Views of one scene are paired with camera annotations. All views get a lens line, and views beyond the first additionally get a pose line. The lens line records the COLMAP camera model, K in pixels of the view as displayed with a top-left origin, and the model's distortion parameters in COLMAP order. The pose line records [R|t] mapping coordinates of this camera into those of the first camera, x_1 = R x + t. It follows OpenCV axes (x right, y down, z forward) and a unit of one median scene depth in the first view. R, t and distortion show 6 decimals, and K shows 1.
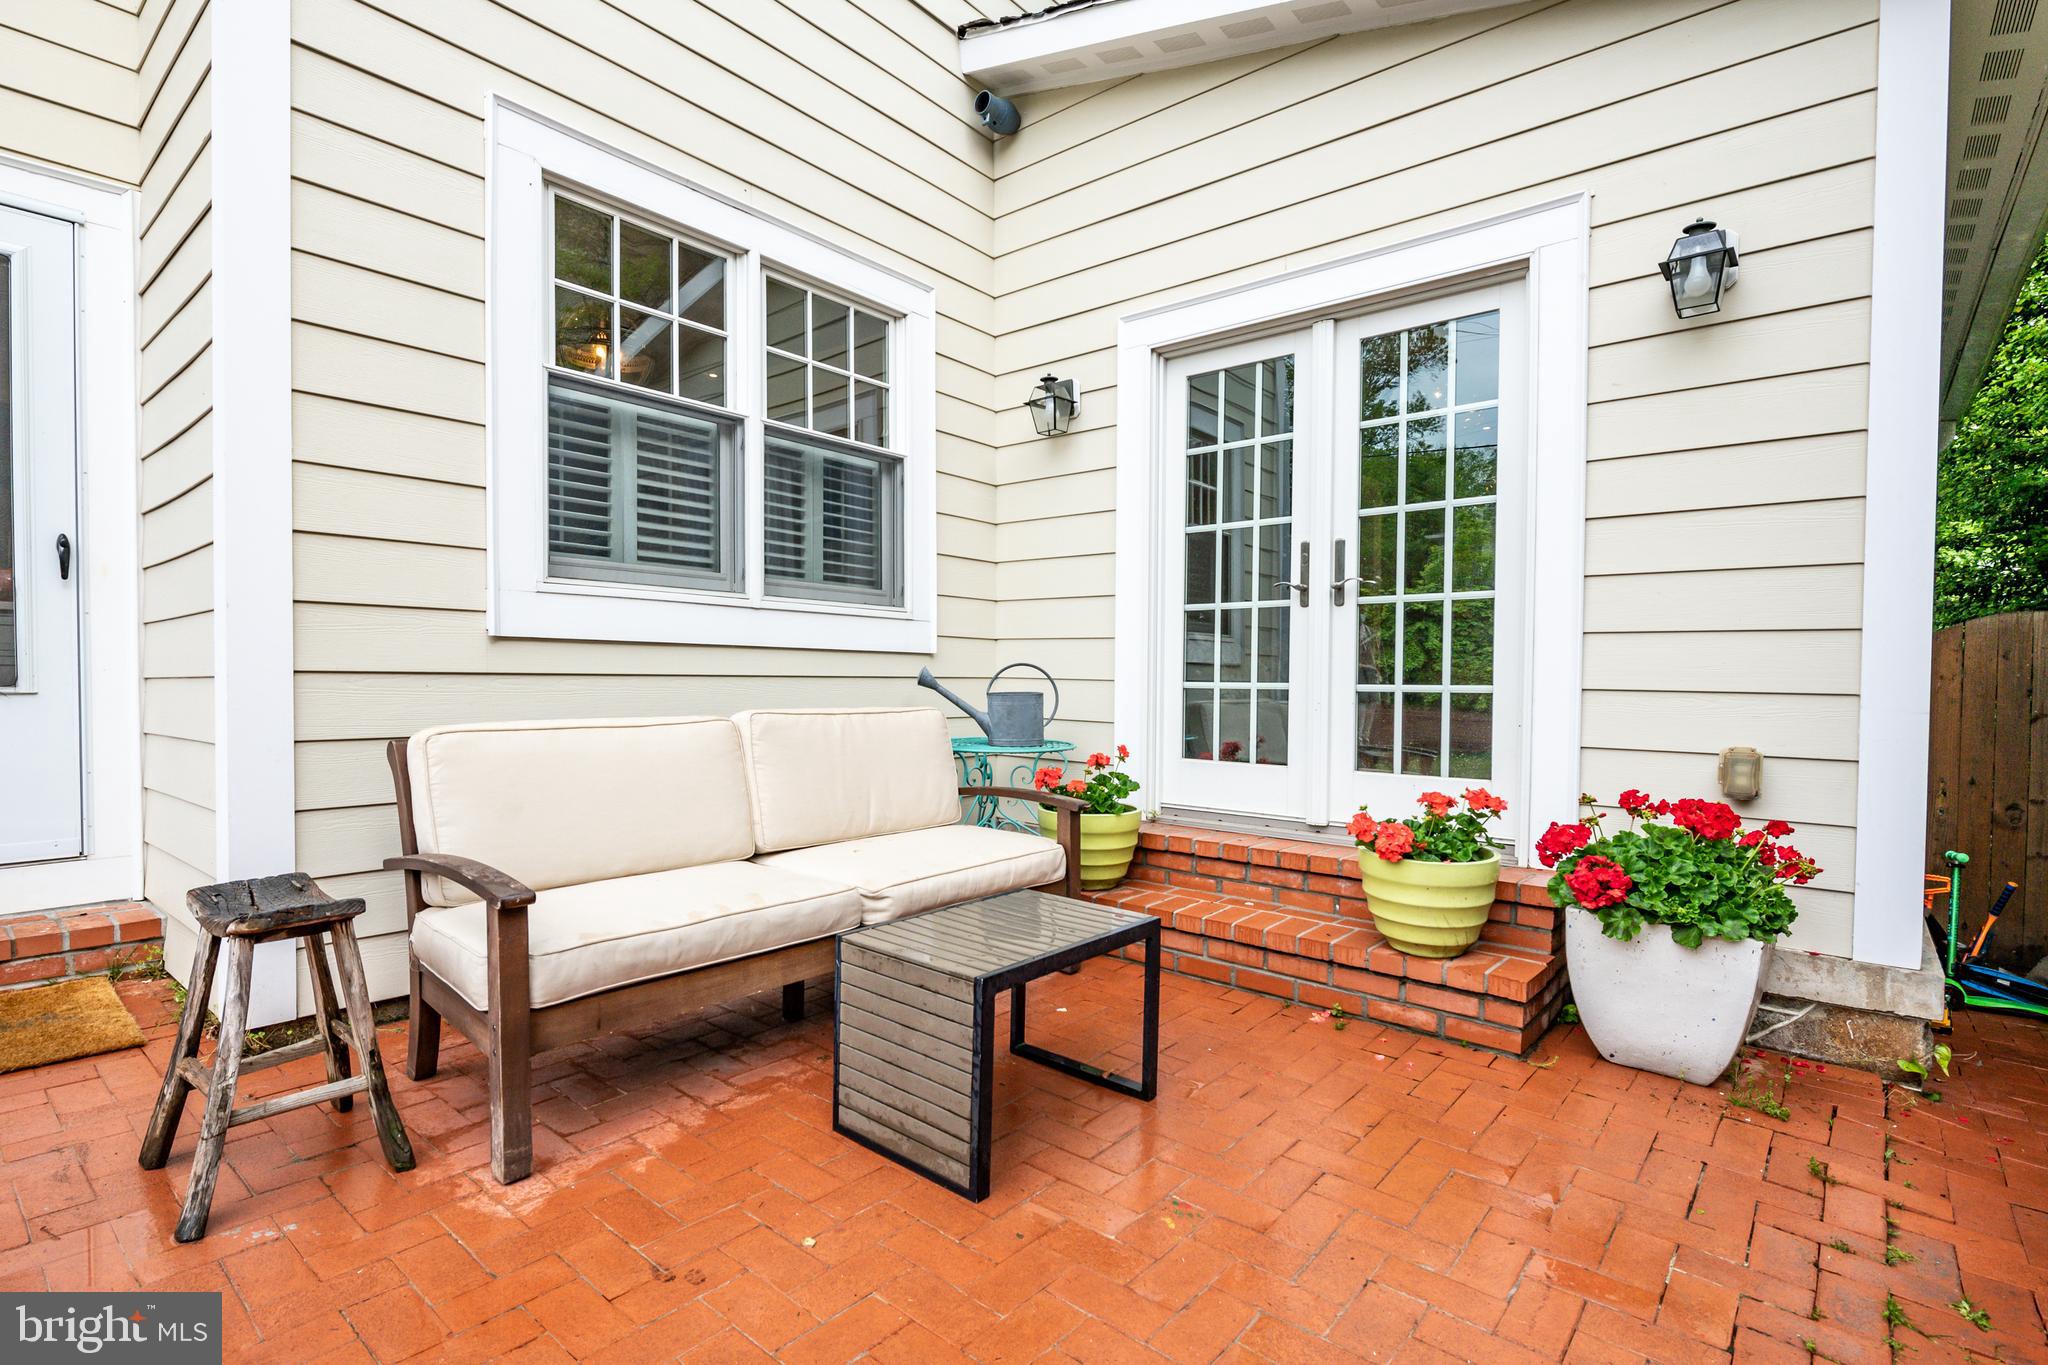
lens RADIAL K [[984.1, 0, 1024.6], [0, 984.1, 698.3], [0, 0, 1]] dist [-0.002044, -0.001995]
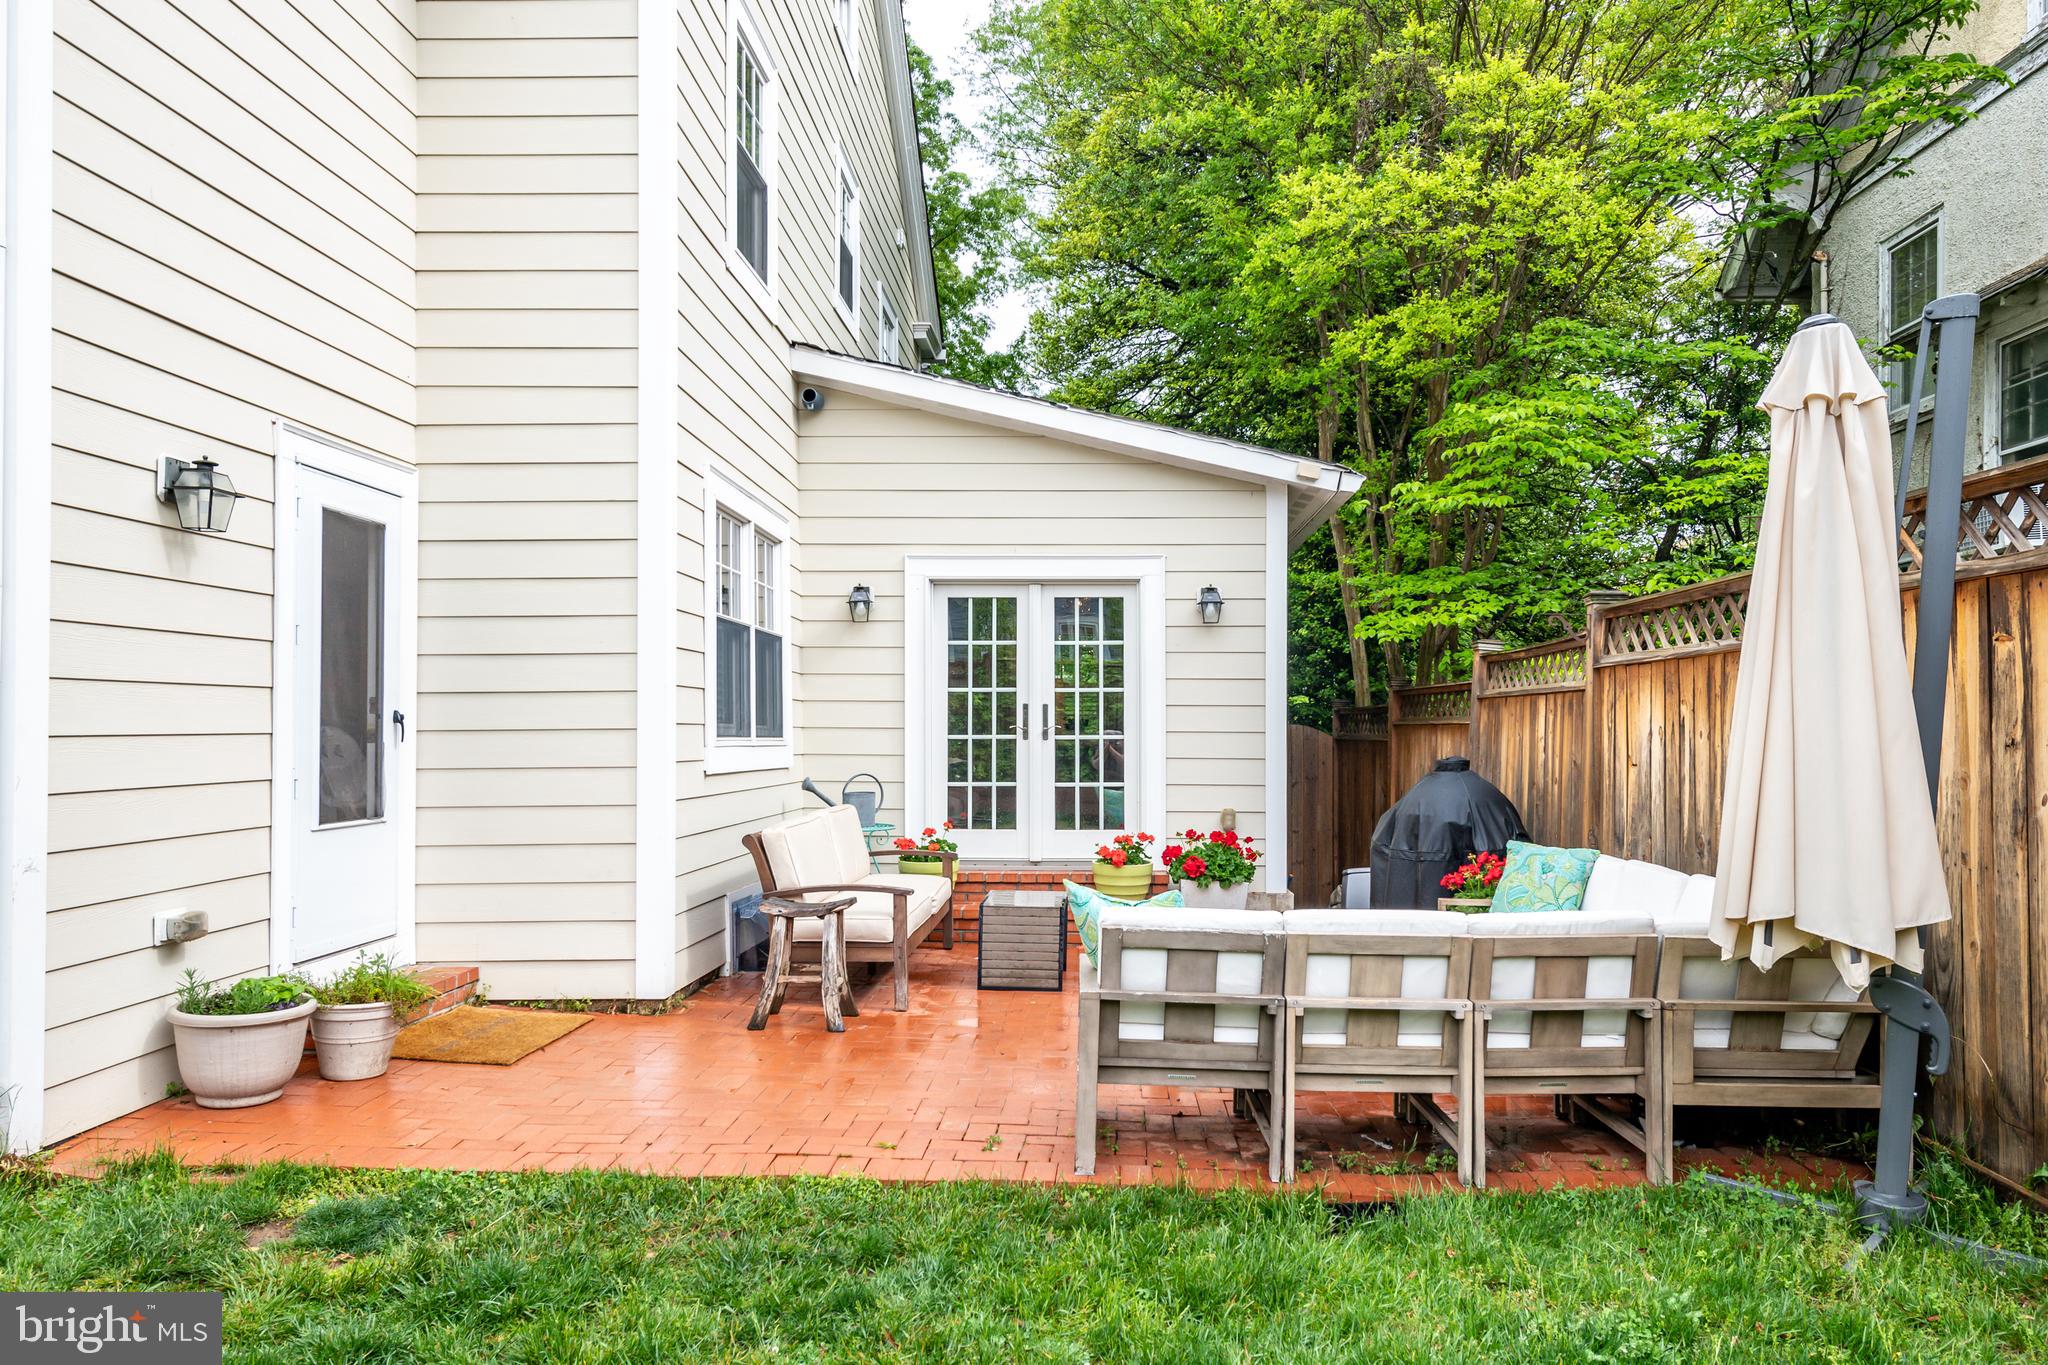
lens RADIAL K [[1365.1, 0, 1058.7], [0, 1365.1, 714.9], [0, 0, 1]] dist [0.012014, -0.002806]
pose [[0.782499, 0.002256, 0.622647, -1.260271], [0.019215, 0.999430, -0.027768, -0.070836], [-0.622355, 0.033693, 0.782010, -1.019612]]
